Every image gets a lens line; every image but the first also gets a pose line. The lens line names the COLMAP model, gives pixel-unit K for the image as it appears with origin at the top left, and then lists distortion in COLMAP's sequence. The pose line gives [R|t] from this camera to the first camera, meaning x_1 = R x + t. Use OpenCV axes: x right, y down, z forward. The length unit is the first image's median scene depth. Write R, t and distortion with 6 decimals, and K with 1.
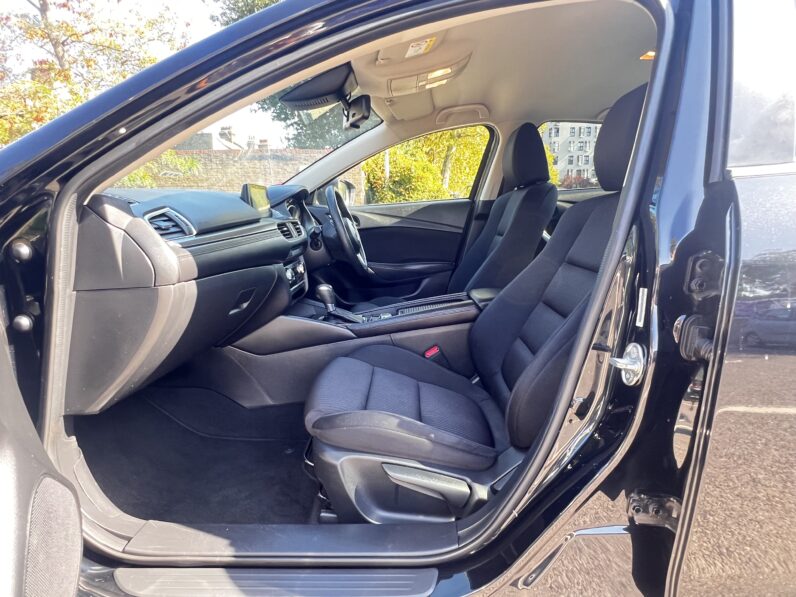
lens RADIAL K [[453.0, 0, 398.0], [0, 453.0, 298.5], [0, 0, 1]] dist [0.002184, 0.000028]
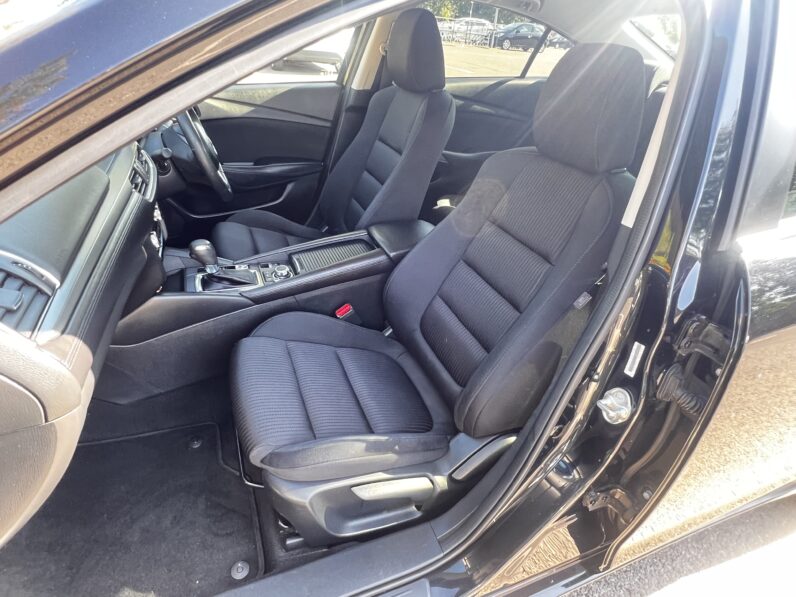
lens RADIAL K [[453.0, 0, 398.0], [0, 453.0, 298.5], [0, 0, 1]] dist [0.002184, 0.000028]
pose [[0.916808, -0.129780, 0.377650, -0.175581], [-0.013695, 0.934940, 0.354540, -0.243263], [-0.399093, -0.330218, 0.855384, 0.185266]]
